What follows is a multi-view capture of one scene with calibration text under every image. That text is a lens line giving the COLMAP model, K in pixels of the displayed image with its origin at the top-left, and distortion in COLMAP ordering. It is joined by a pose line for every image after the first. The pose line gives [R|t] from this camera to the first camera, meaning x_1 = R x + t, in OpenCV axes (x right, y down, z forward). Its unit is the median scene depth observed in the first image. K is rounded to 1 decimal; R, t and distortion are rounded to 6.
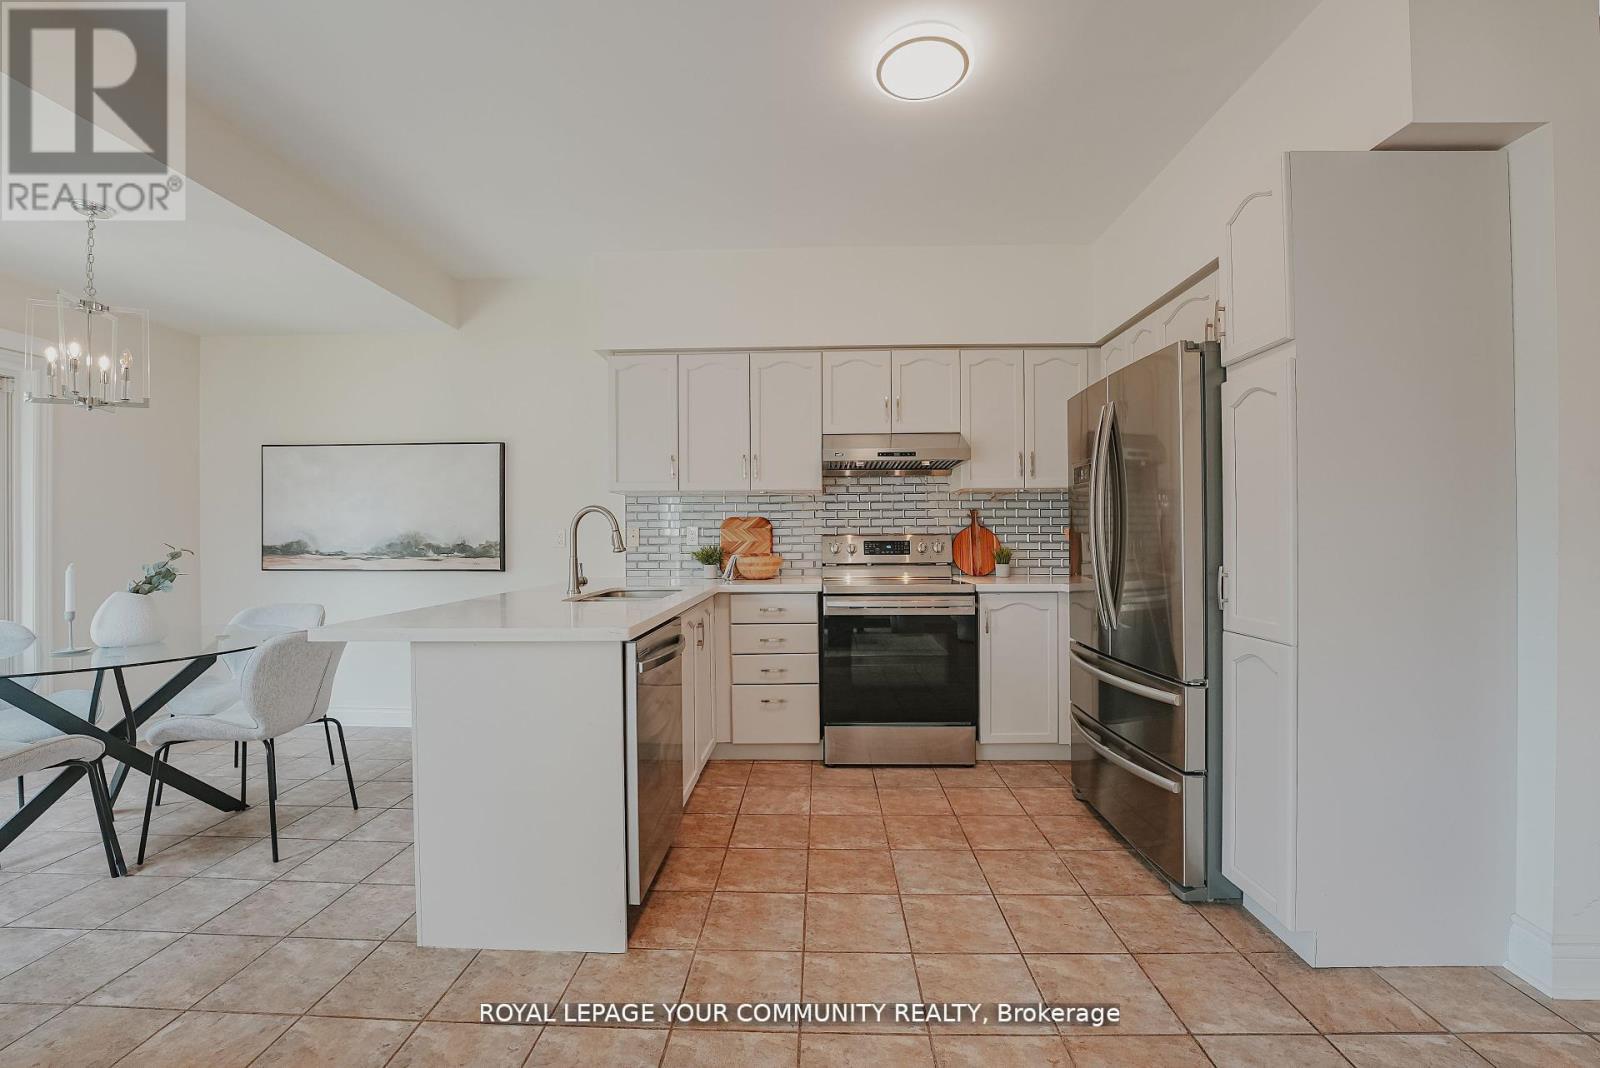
lens RADIAL K [[658.4, 0, 798.9], [0, 658.4, 535.7], [0, 0, 1]] dist [-0.021344, 0.002949]
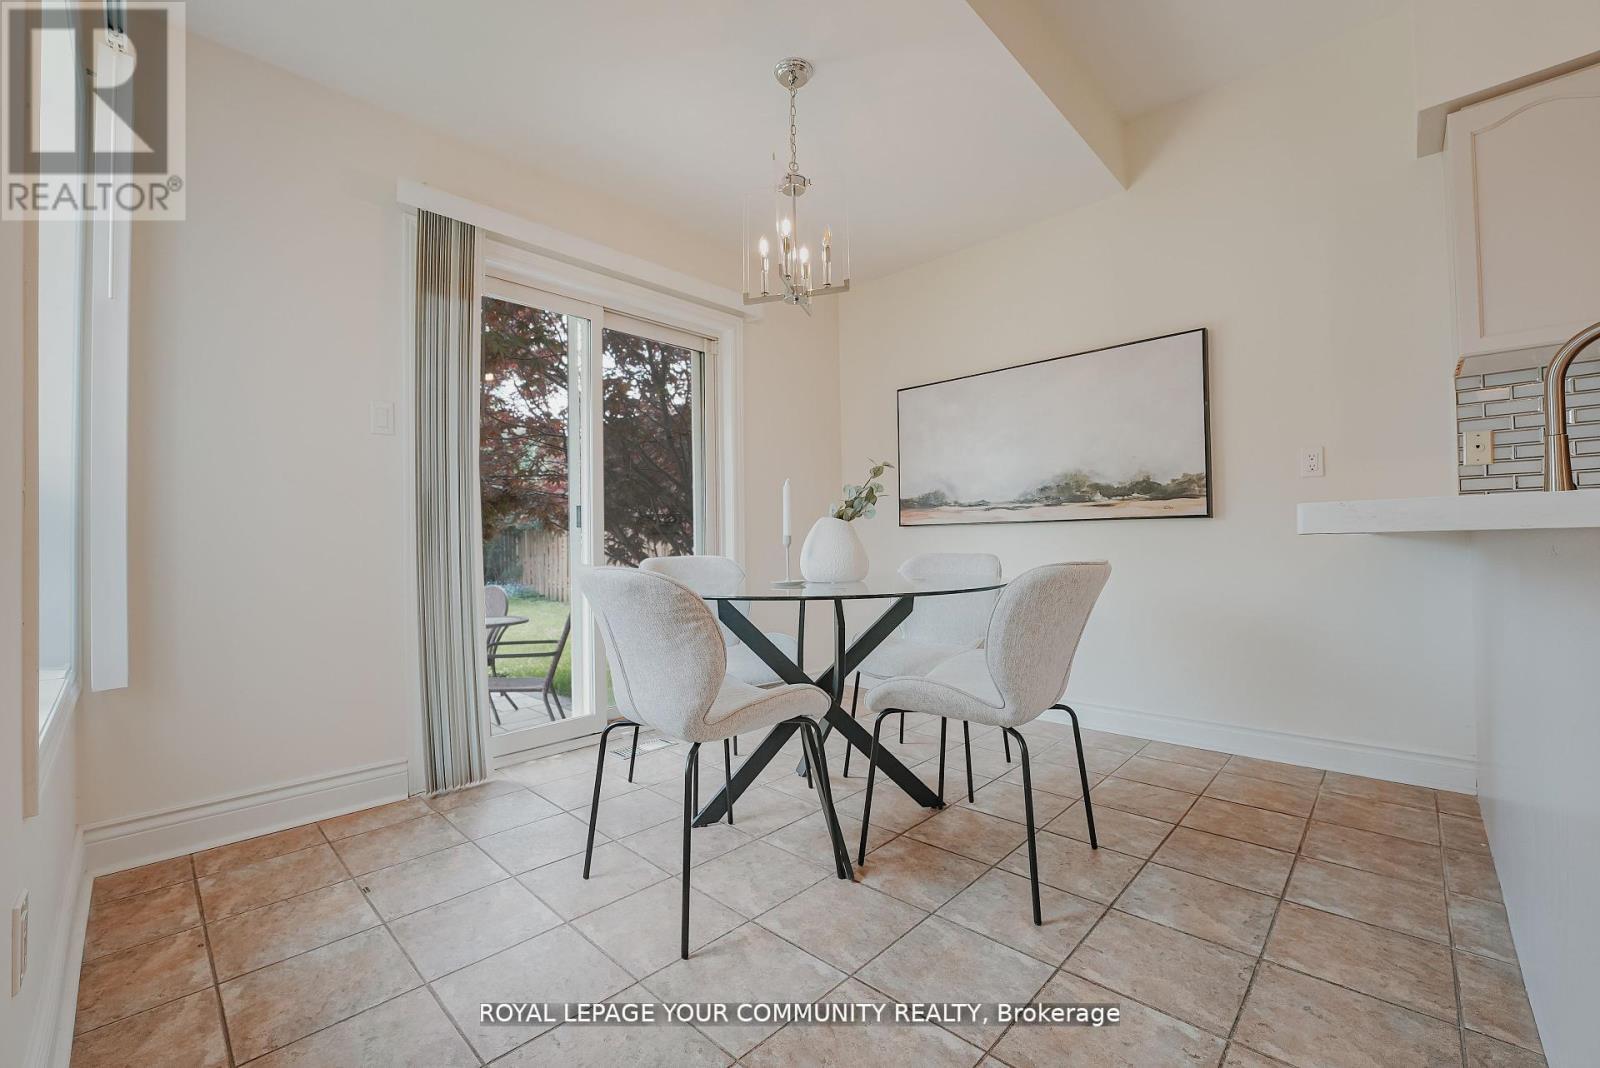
lens RADIAL K [[658.4, 0, 798.5], [0, 658.4, 538.1], [0, 0, 1]] dist [-0.021344, 0.002949]
pose [[0.751705, -0.014043, -0.659350, -0.468076], [0.012542, 0.999897, -0.006997, 0.106817], [0.659381, -0.003010, 0.751803, 0.307086]]
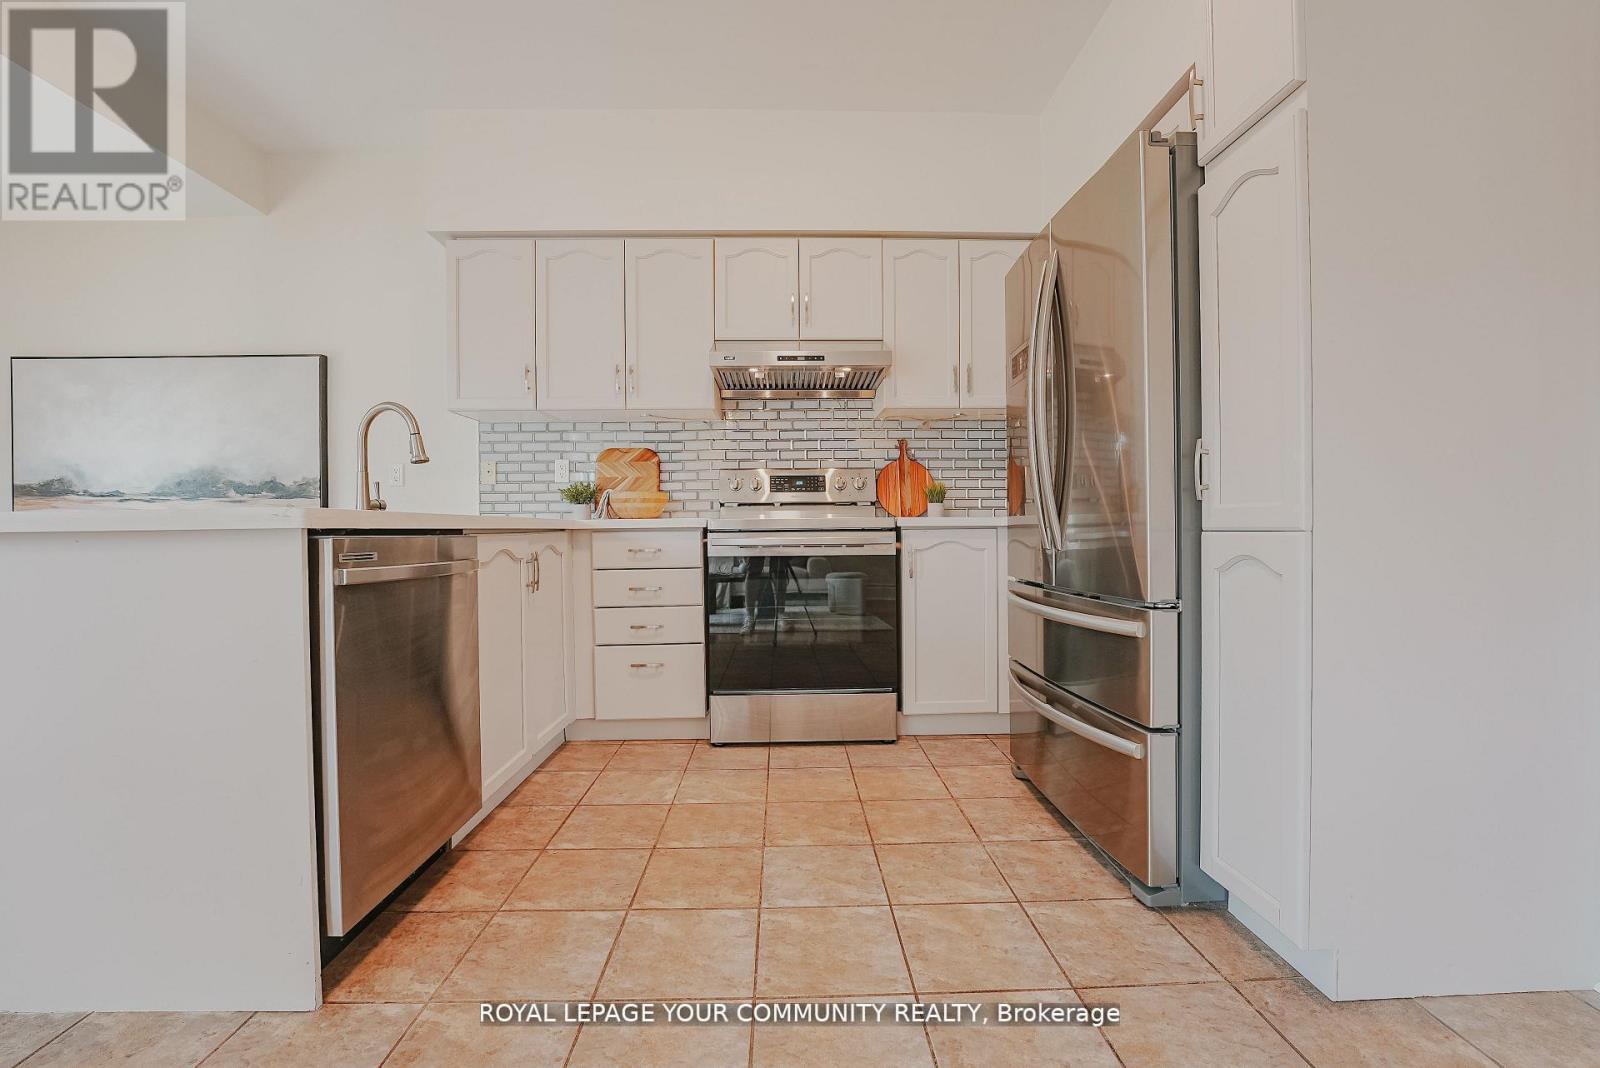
lens RADIAL K [[658.4, 0, 806.7], [0, 658.4, 543.7], [0, 0, 1]] dist [-0.021344, 0.002949]
pose [[0.998573, -0.003312, 0.053300, 0.139626], [0.002901, 0.999966, 0.007781, 0.121118], [-0.053324, -0.007615, 0.998548, 0.239903]]
